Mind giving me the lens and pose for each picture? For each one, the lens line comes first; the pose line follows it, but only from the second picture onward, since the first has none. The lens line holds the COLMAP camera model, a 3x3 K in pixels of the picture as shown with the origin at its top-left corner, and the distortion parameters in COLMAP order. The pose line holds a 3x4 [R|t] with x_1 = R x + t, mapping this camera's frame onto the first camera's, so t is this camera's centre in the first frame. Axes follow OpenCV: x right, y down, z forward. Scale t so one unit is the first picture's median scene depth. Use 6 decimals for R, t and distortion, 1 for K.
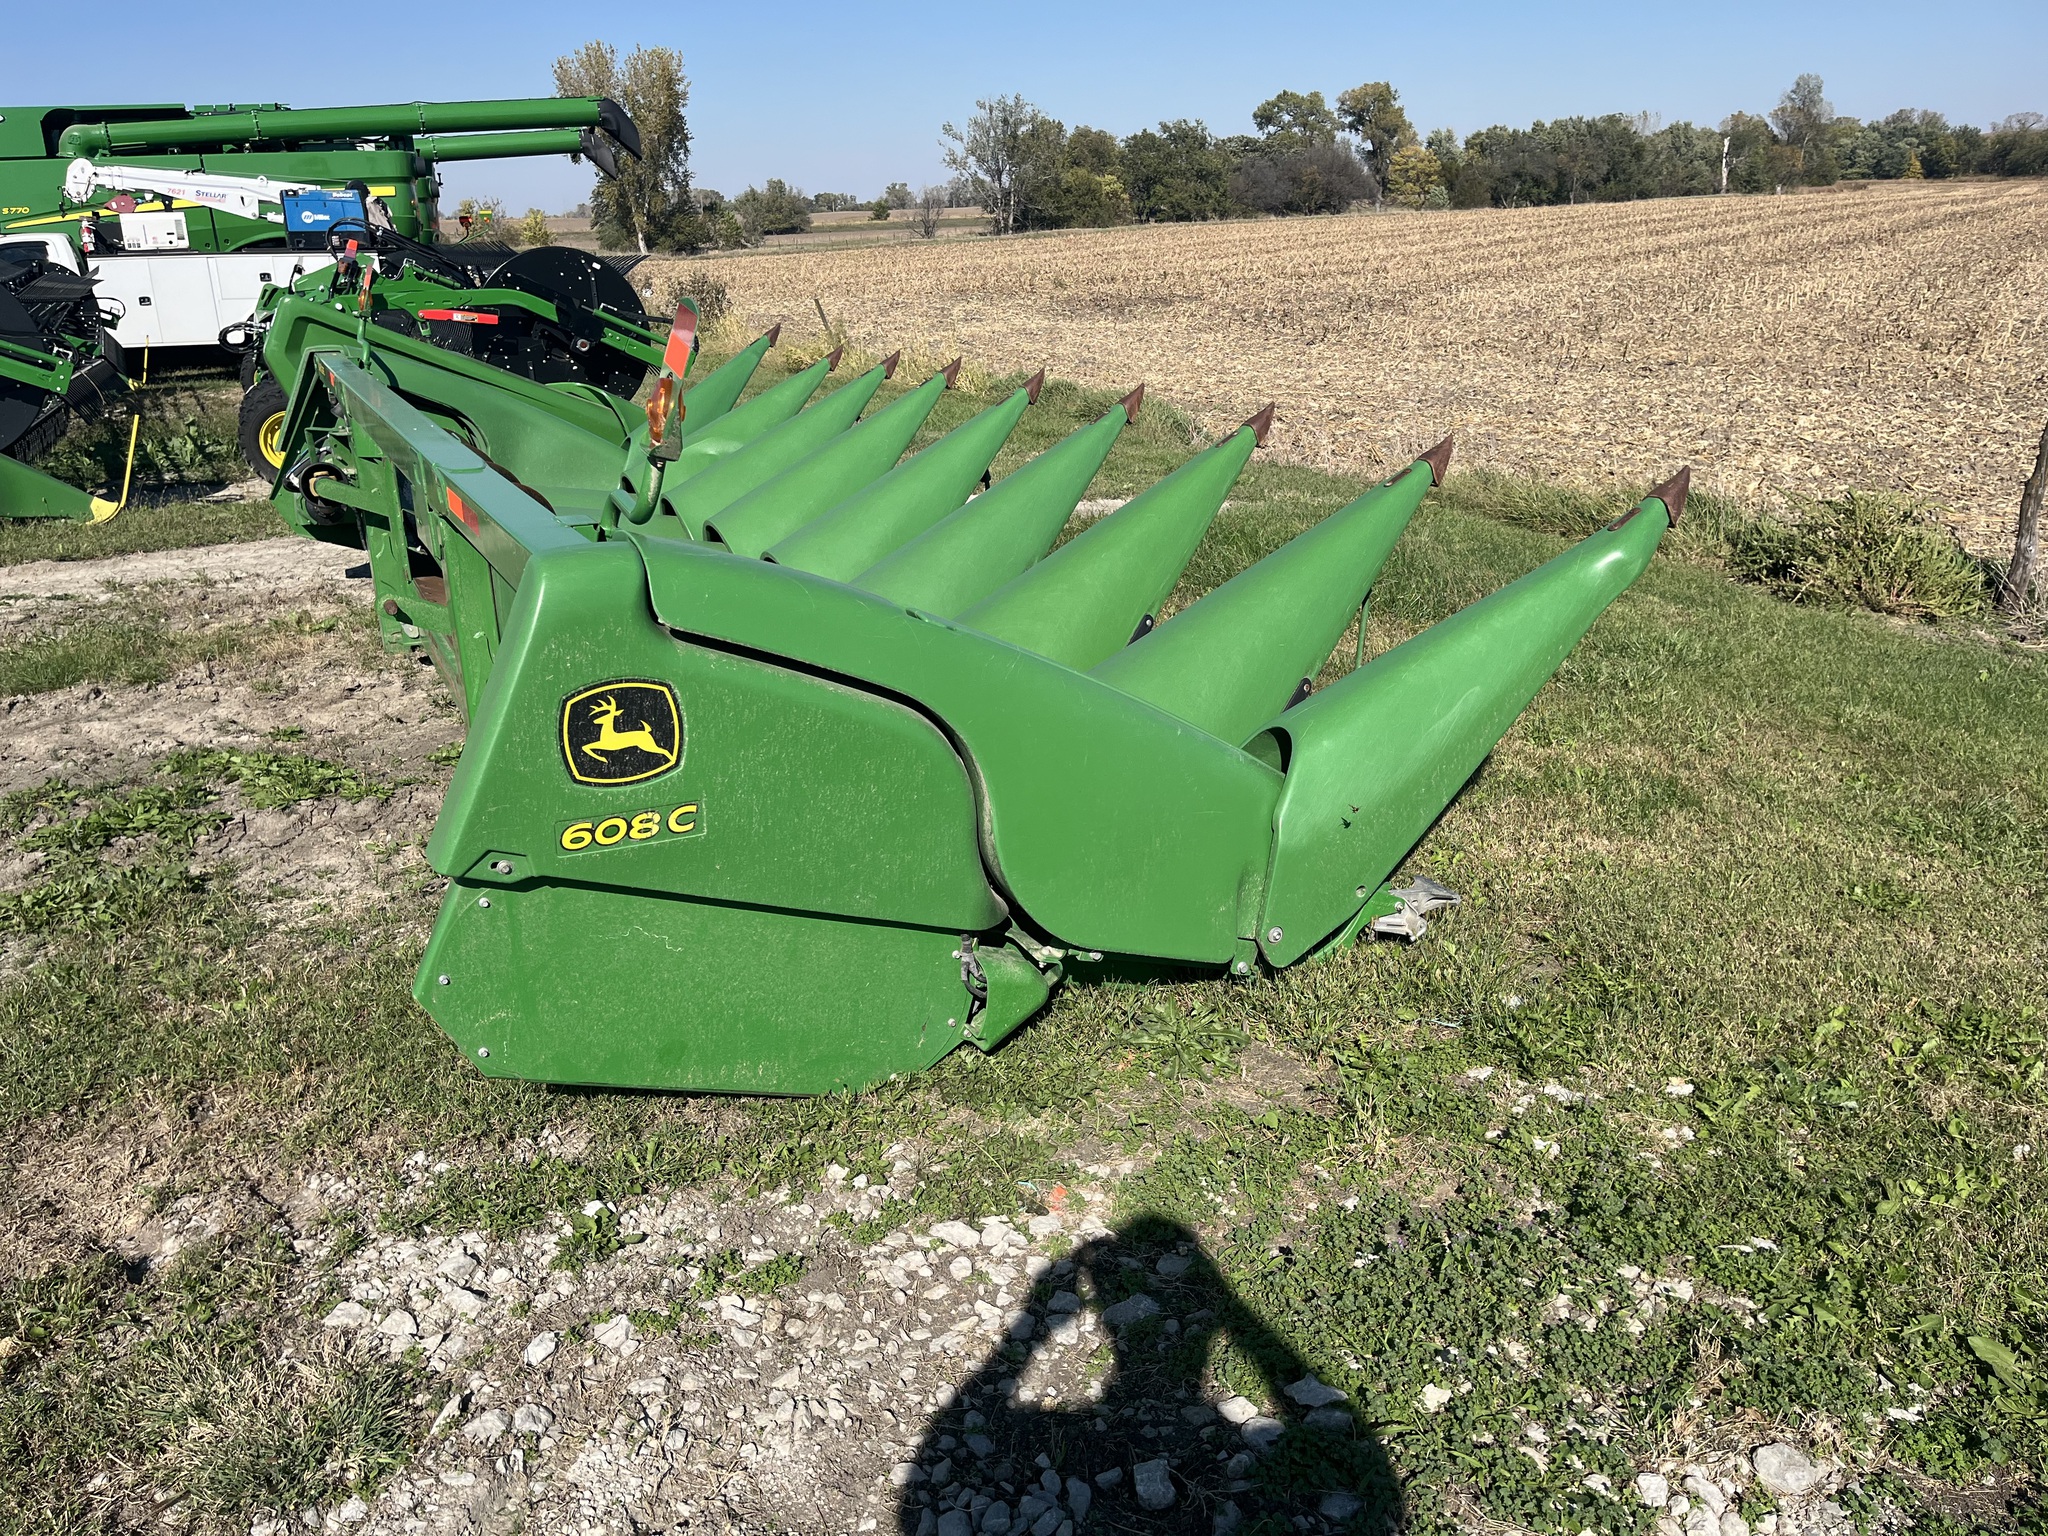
lens RADIAL K [[1585.1, 0, 1016.1], [0, 1585.1, 766.4], [0, 0, 1]] dist [0.070857, -0.105993]
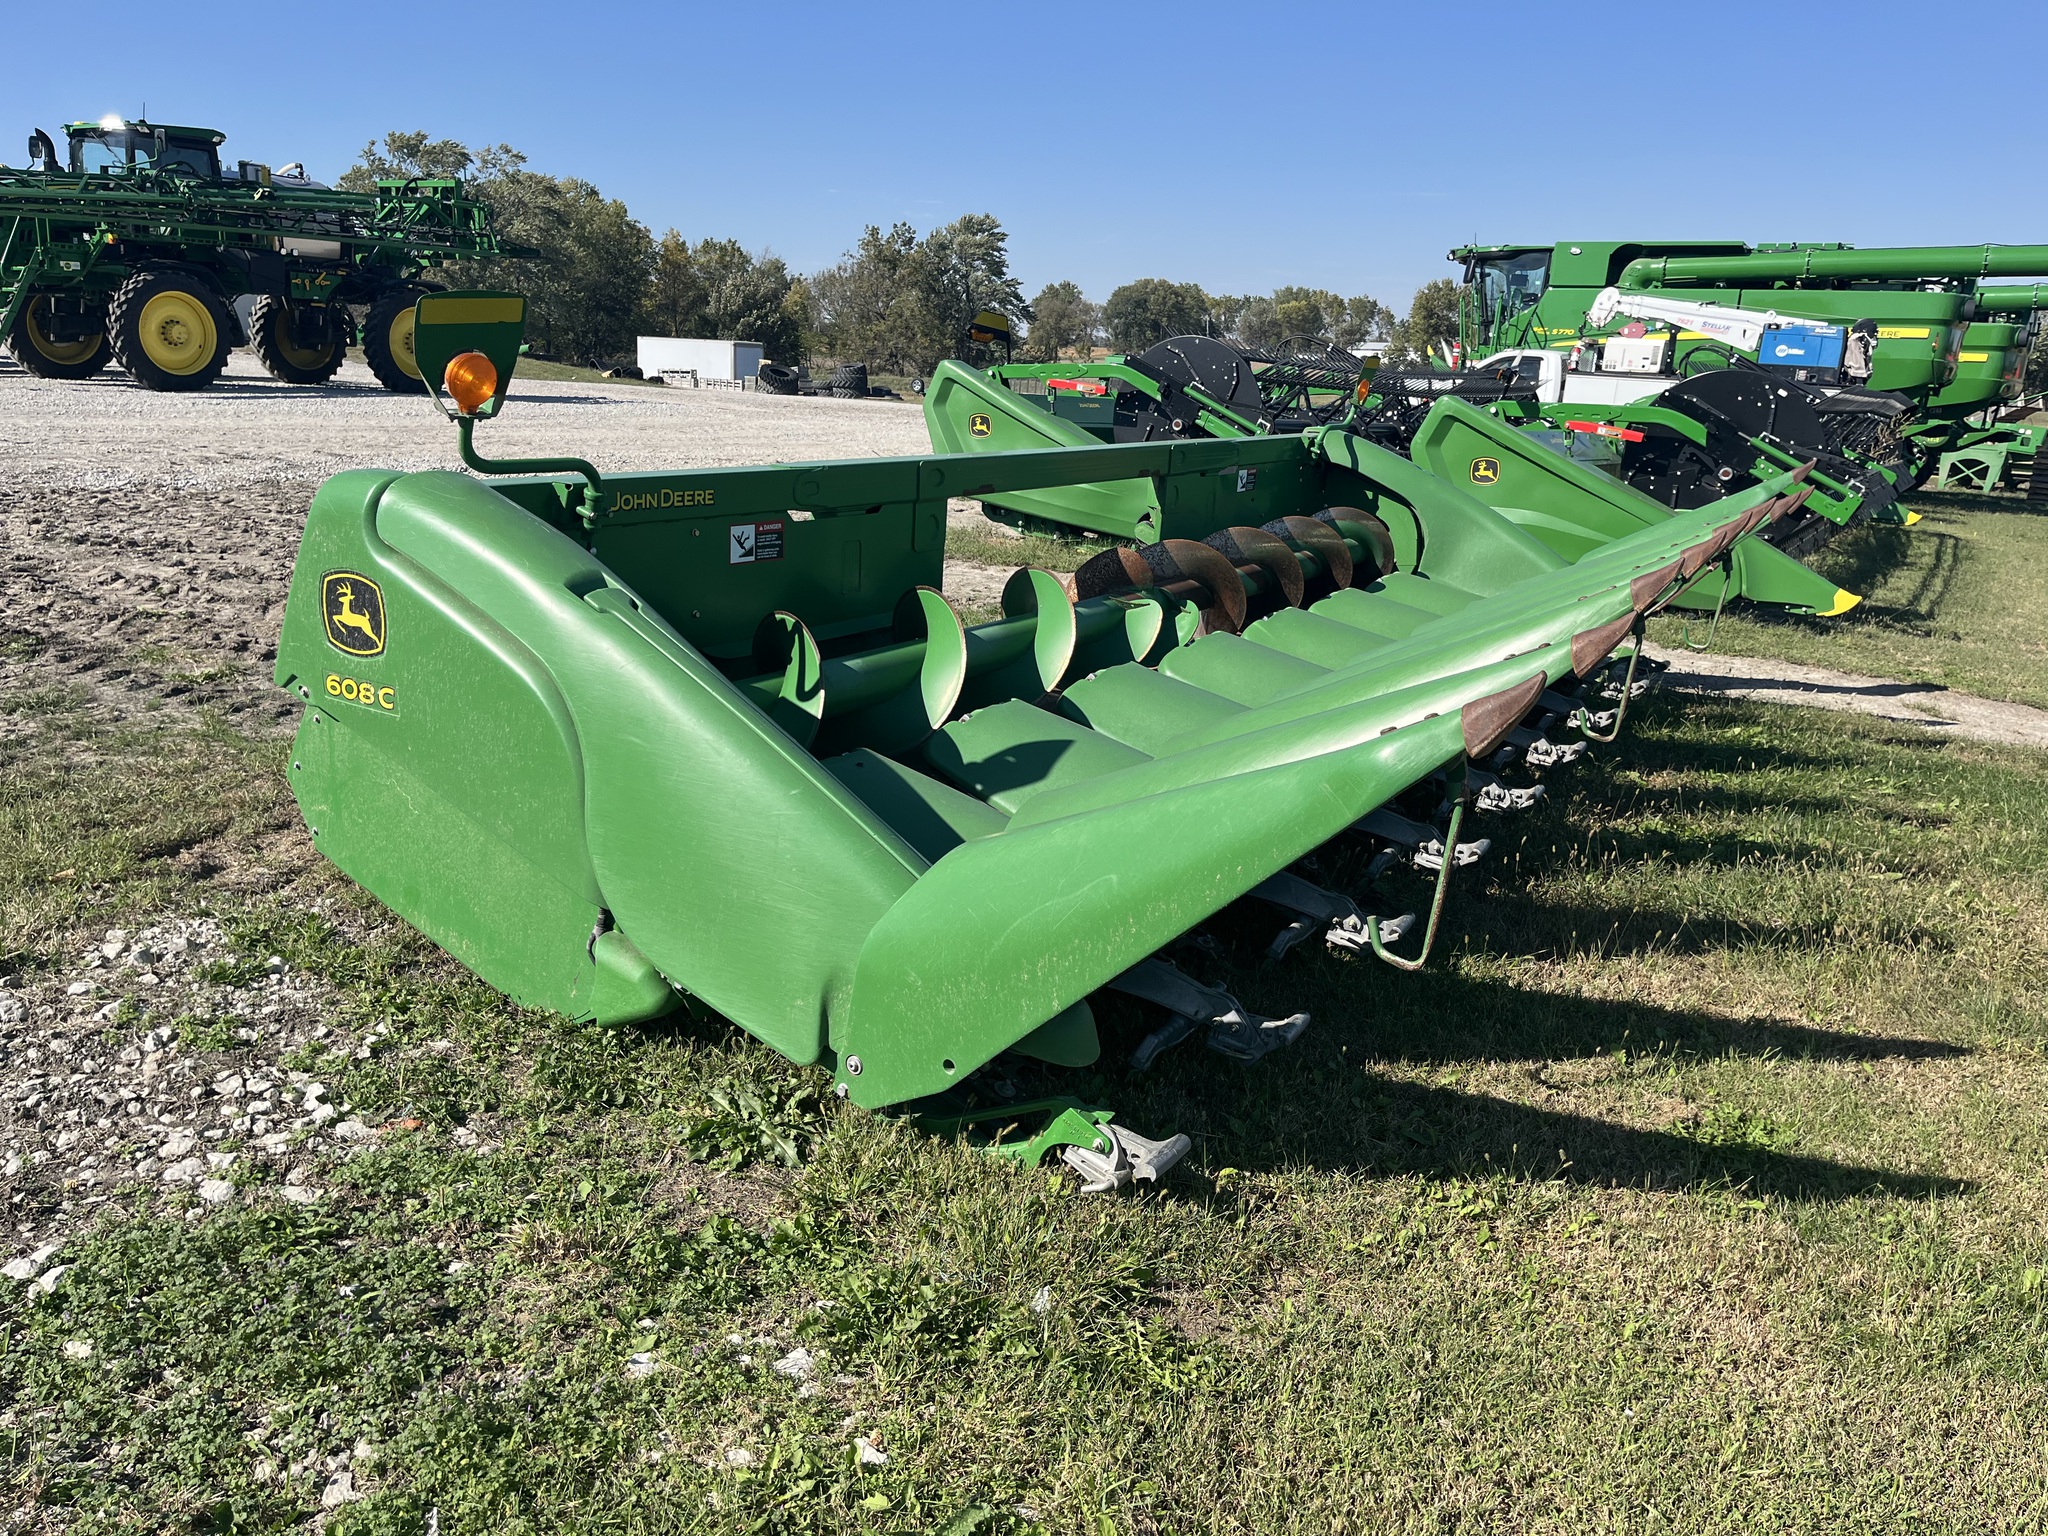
lens RADIAL K [[1585.1, 0, 1016.1], [0, 1585.1, 766.4], [0, 0, 1]] dist [0.070857, -0.105993]
pose [[0.549921, 0.259632, -0.793837, 0.199901], [-0.326926, 0.941532, 0.081463, -0.033561], [0.768574, 0.214728, 0.602649, 0.119997]]
